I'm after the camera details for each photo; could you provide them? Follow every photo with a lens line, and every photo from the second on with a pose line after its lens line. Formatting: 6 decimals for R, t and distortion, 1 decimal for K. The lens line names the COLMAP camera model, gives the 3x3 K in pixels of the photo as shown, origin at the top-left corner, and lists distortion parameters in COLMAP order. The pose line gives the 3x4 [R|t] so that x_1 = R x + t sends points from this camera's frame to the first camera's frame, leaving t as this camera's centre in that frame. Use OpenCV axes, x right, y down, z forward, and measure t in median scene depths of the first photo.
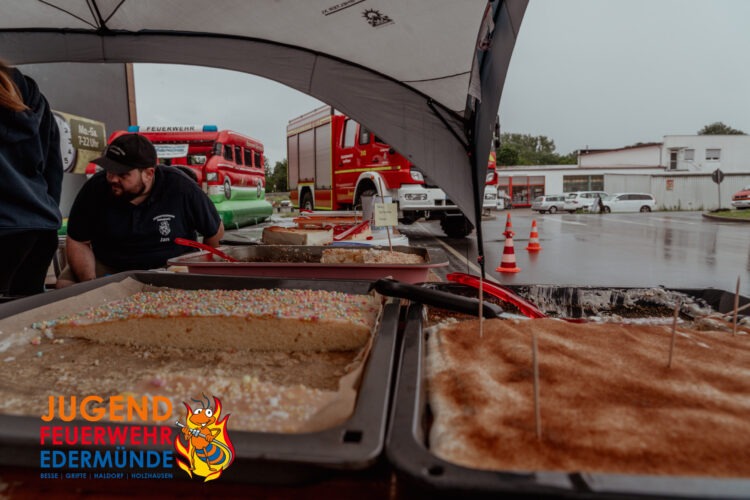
lens RADIAL K [[500.5, 0, 375.0], [0, 500.5, 250.0], [0, 0, 1]] dist [-0.020811, 0.007363]
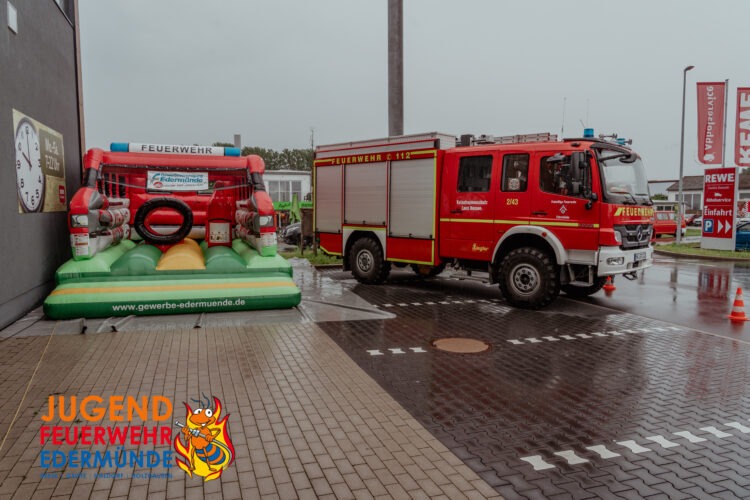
lens RADIAL K [[500.5, 0, 375.0], [0, 500.5, 250.0], [0, 0, 1]] dist [-0.020811, 0.007363]
pose [[0.946339, -0.008728, 0.323059, -0.430356], [0.018760, 0.999433, -0.027952, -0.083909], [-0.322632, 0.032513, 0.945966, 0.265280]]
